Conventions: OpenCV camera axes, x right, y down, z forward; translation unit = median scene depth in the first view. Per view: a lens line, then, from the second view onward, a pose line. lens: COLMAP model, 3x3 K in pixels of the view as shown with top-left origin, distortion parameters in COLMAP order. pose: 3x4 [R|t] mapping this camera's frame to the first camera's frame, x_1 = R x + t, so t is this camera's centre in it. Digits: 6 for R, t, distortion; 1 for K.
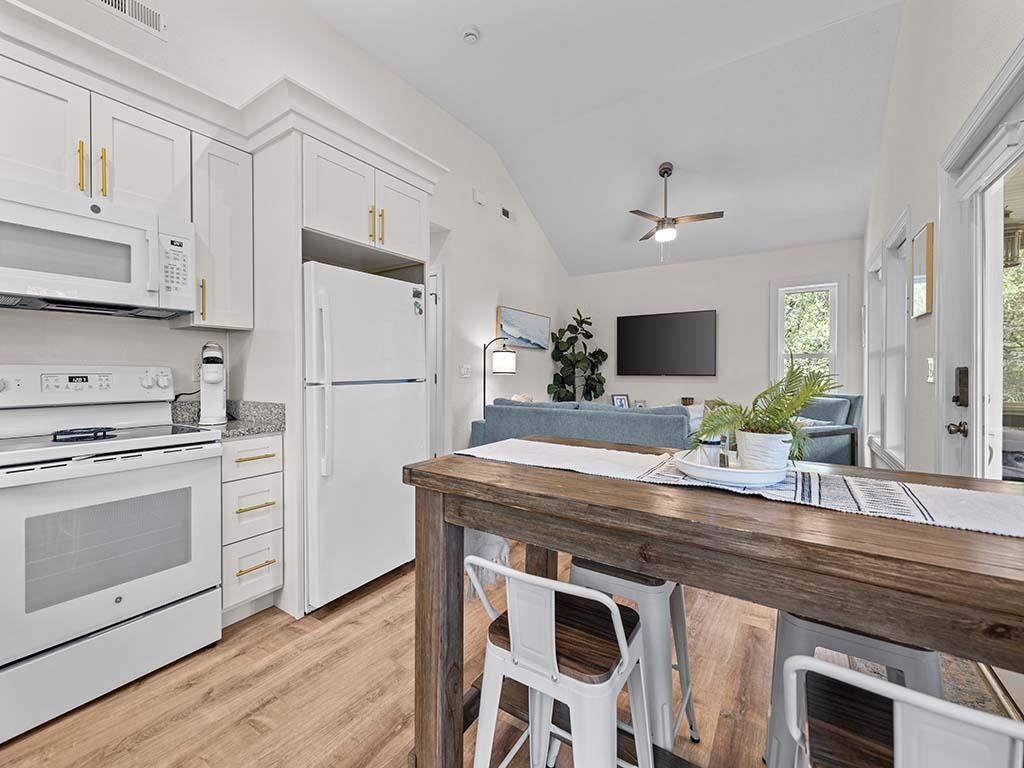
lens RADIAL K [[428.8, 0, 506.7], [0, 428.8, 369.1], [0, 0, 1]] dist [0.001662, 0.000733]
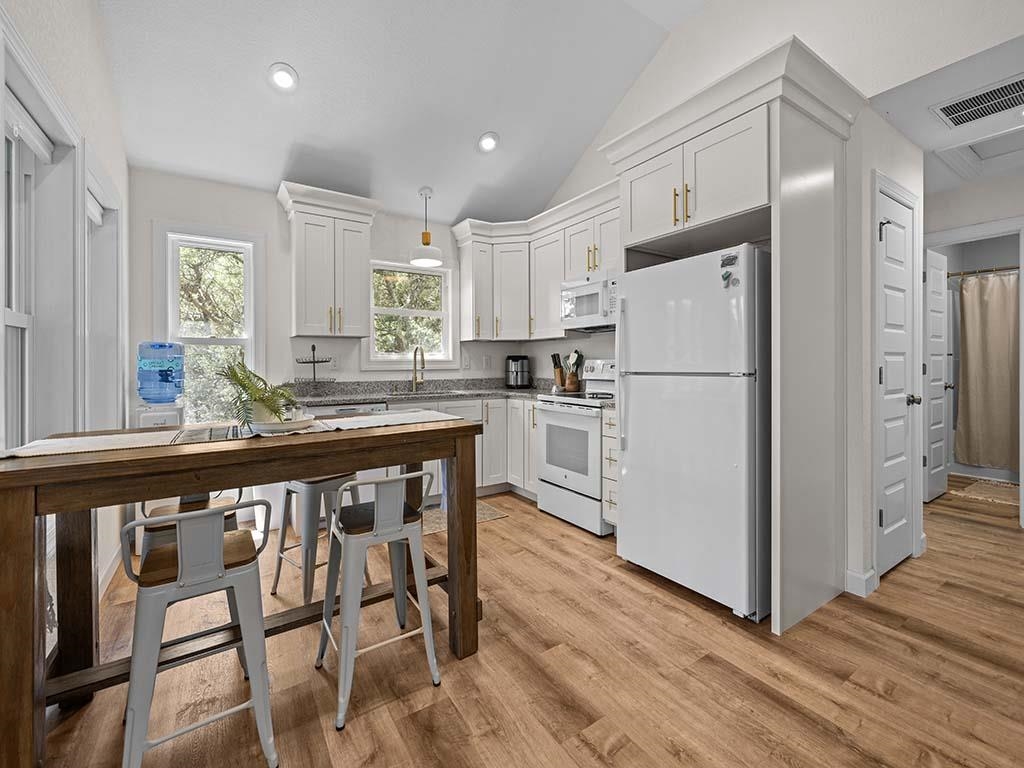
lens RADIAL K [[428.8, 0, 506.7], [0, 428.8, 369.1], [0, 0, 1]] dist [0.001662, 0.000733]
pose [[-0.380002, 0.010130, -0.924930, 0.928127], [-0.002155, 0.999928, 0.011837, 0.011435], [0.924983, 0.006491, -0.379953, 1.335792]]
